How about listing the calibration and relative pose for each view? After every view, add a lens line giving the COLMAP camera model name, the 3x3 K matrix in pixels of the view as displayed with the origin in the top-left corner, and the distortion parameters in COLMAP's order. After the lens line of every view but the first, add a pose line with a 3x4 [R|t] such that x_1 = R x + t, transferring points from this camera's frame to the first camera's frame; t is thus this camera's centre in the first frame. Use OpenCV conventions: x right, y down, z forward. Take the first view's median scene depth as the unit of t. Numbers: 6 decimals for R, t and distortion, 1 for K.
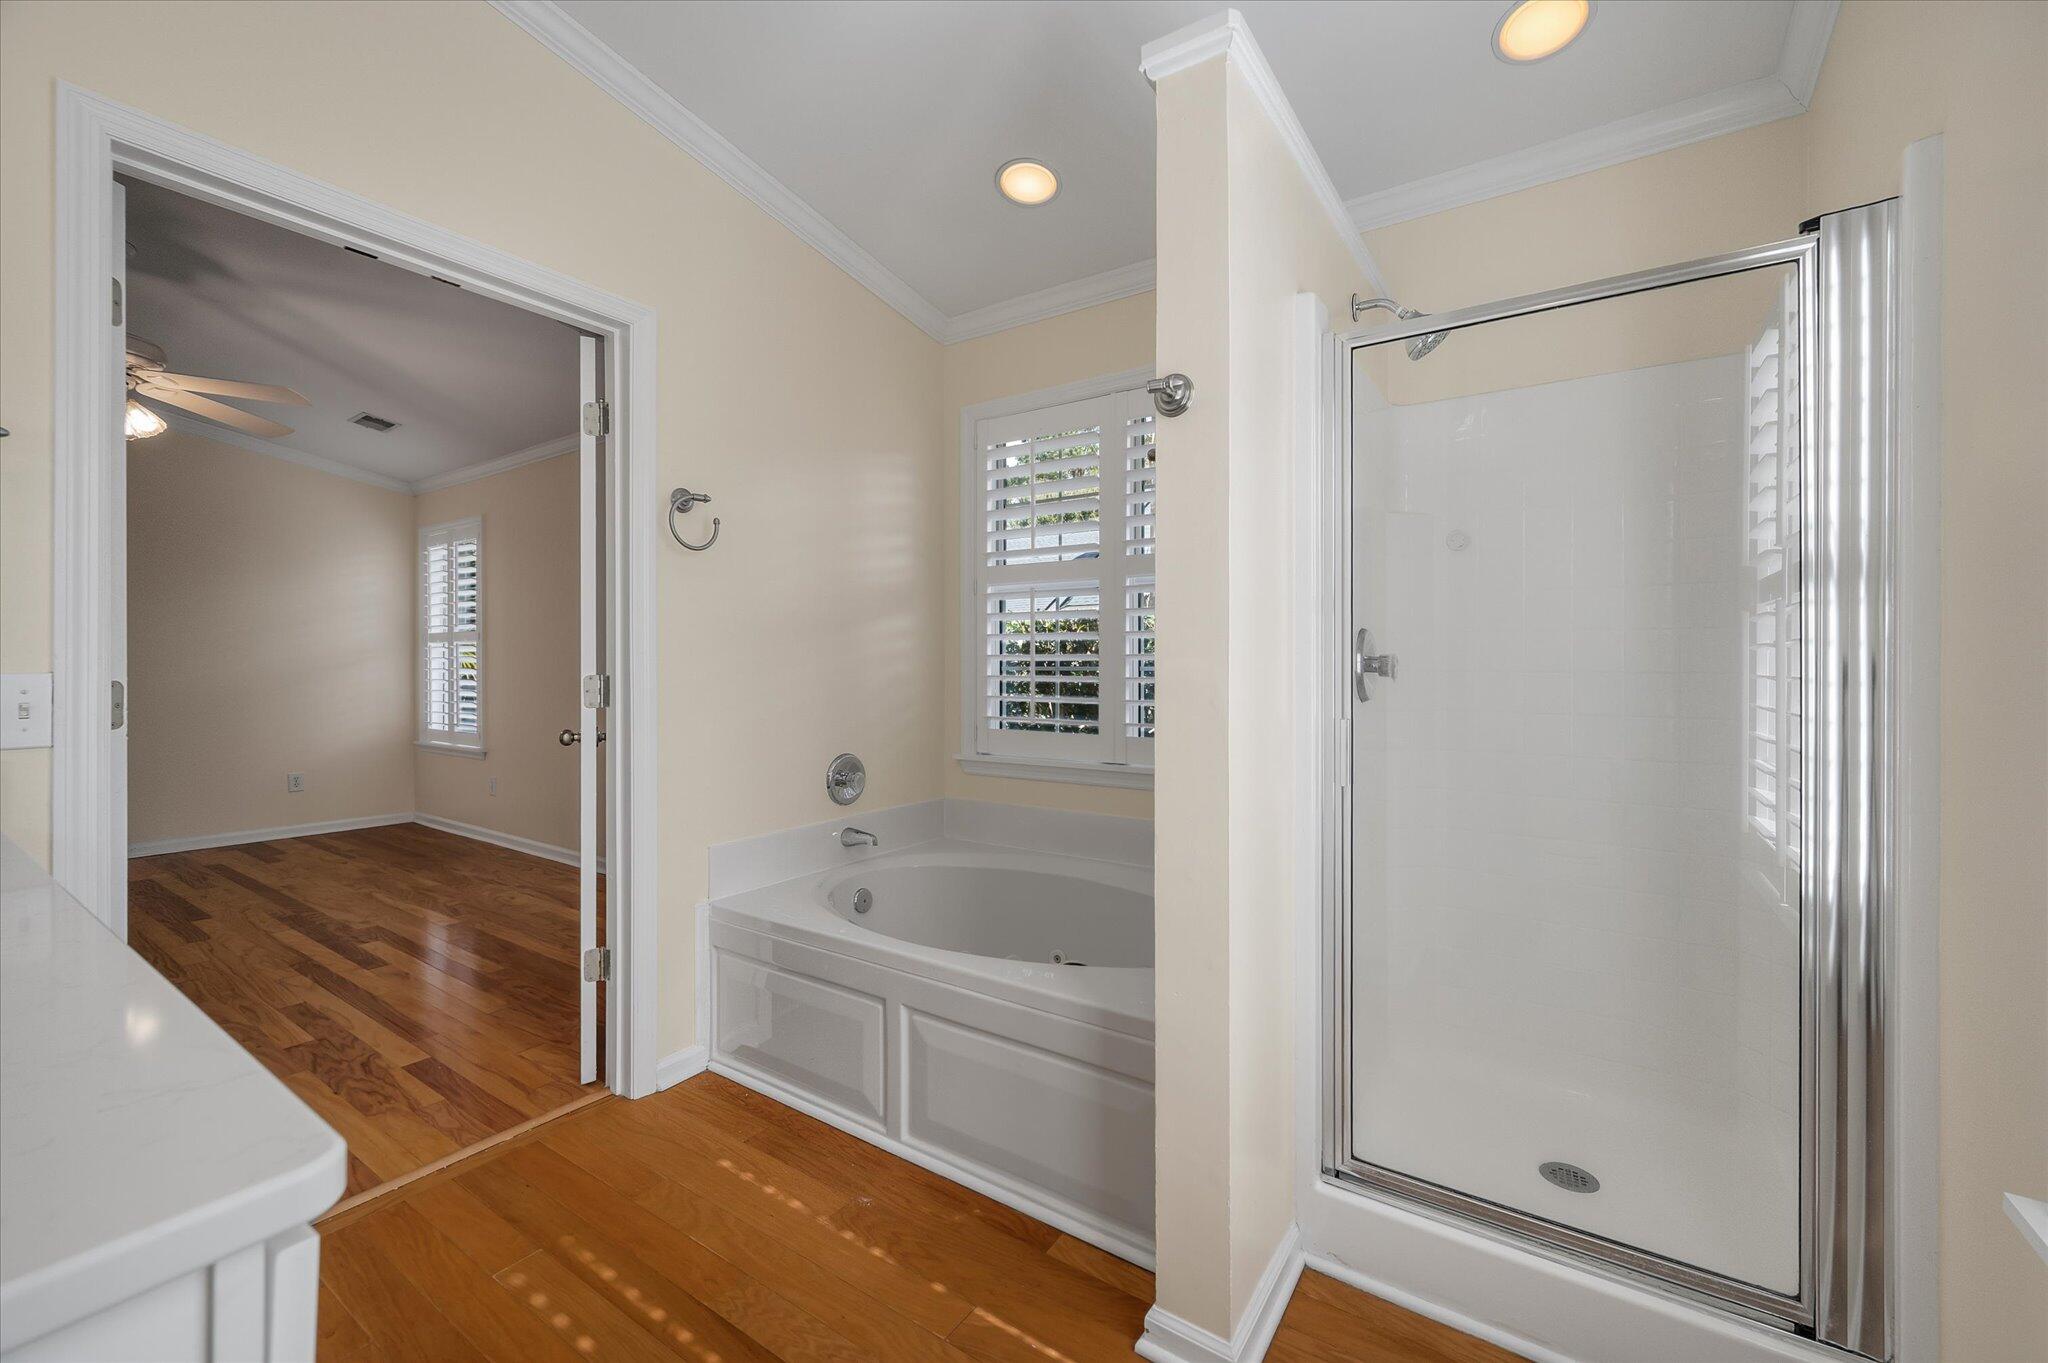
lens RADIAL K [[836.7, 0, 1035.7], [0, 836.7, 667.3], [0, 0, 1]] dist [-0.001778, -0.000280]
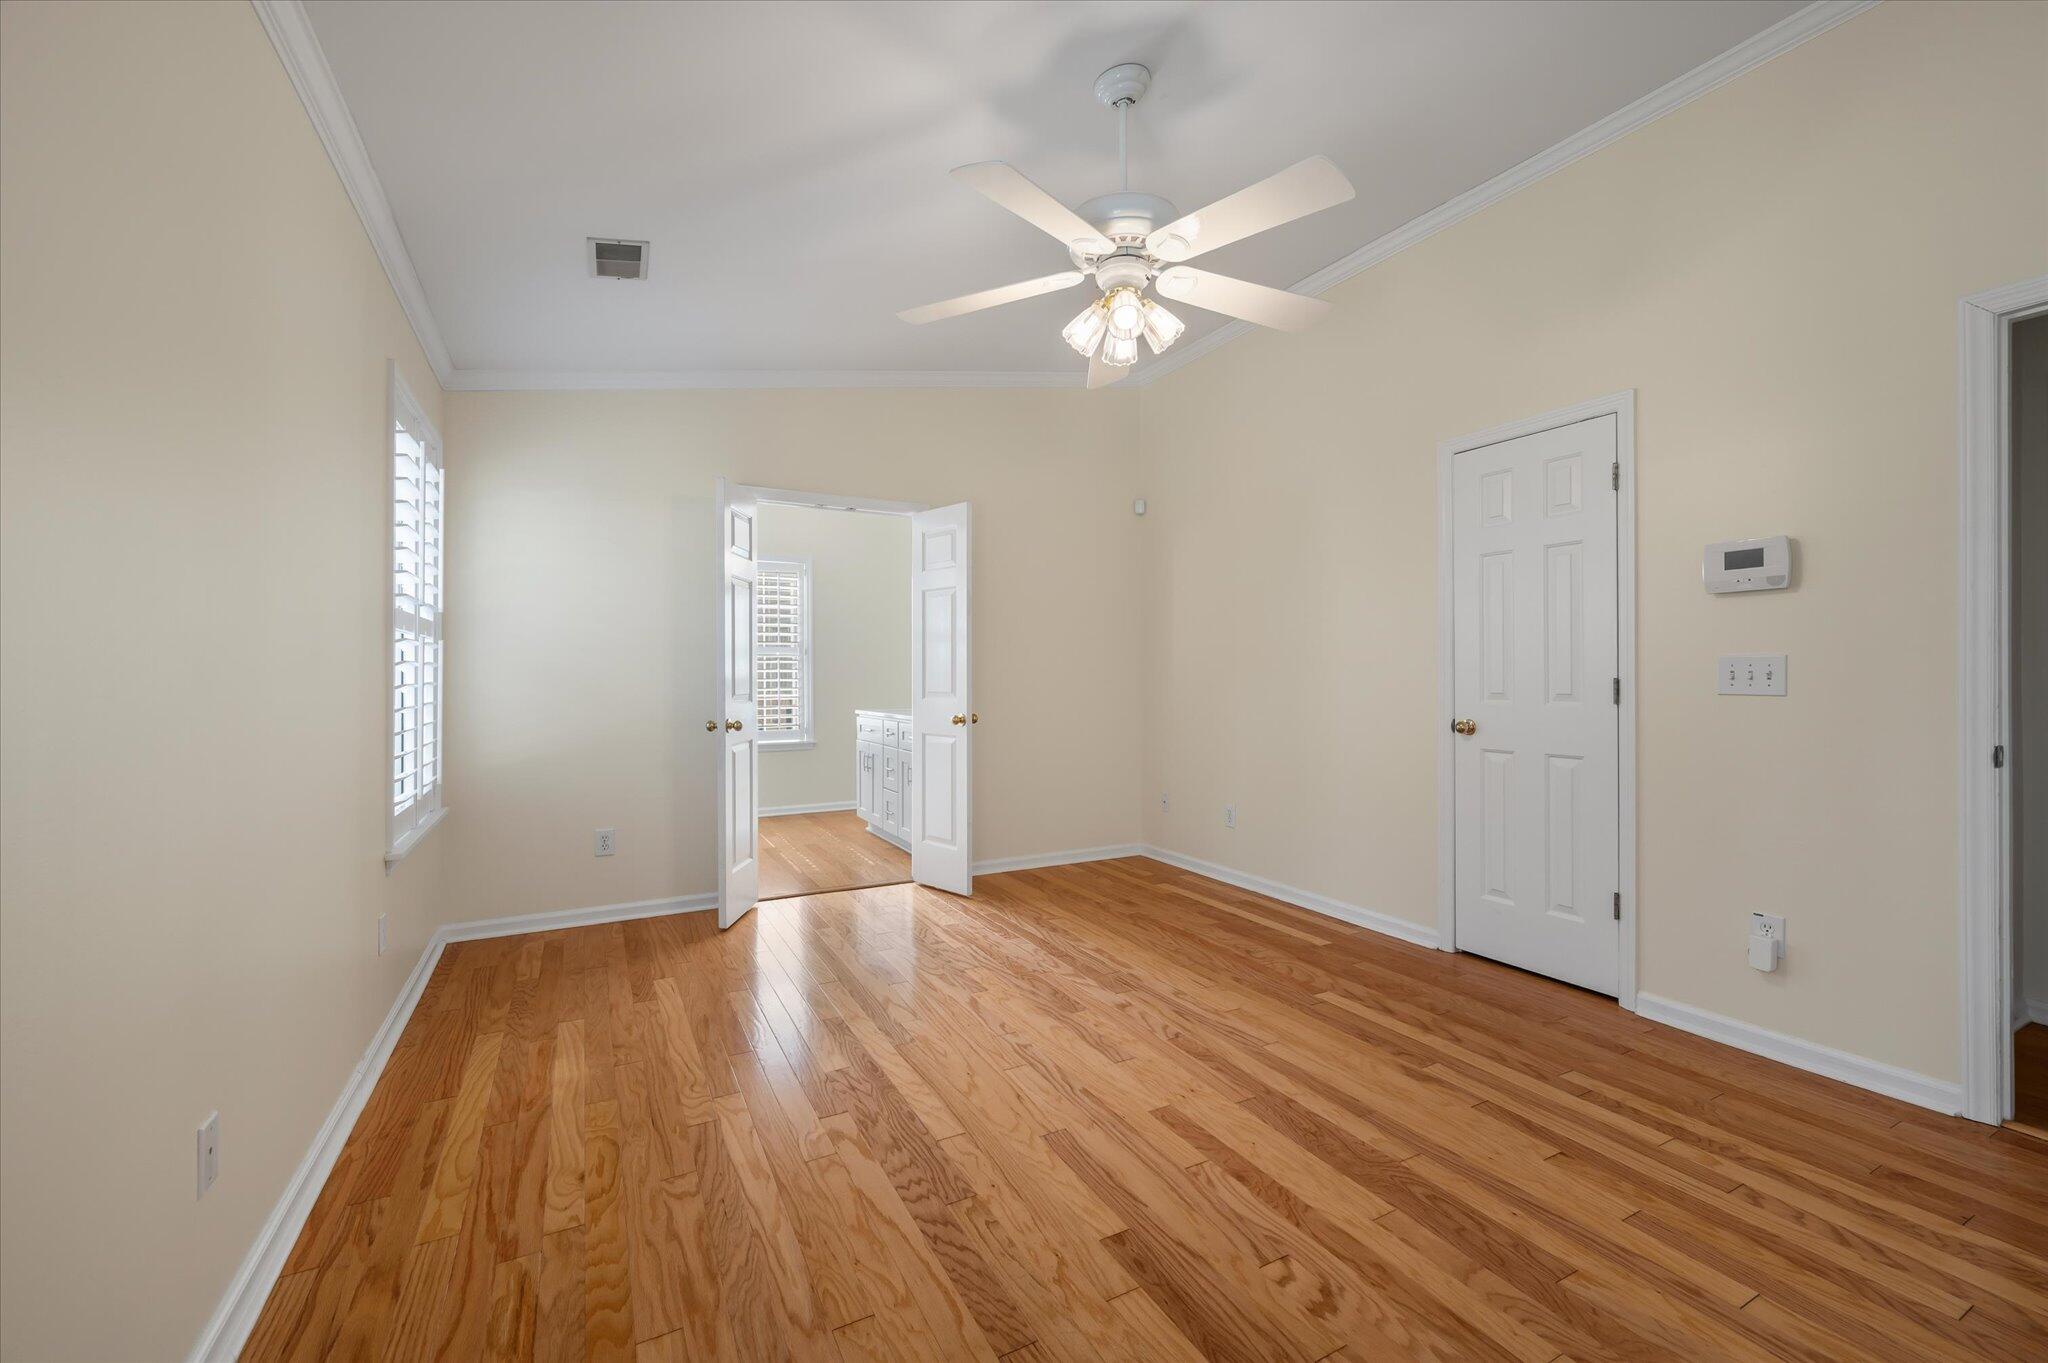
lens RADIAL K [[818.1, 0, 1035.0], [0, 818.1, 686.5], [0, 0, 1]] dist [-0.001583, -0.000476]
pose [[-0.892156, -0.002995, 0.451718, -0.773497], [0.003372, 0.999906, 0.013290, -0.002068], [-0.451716, 0.013379, -0.892062, 0.943393]]
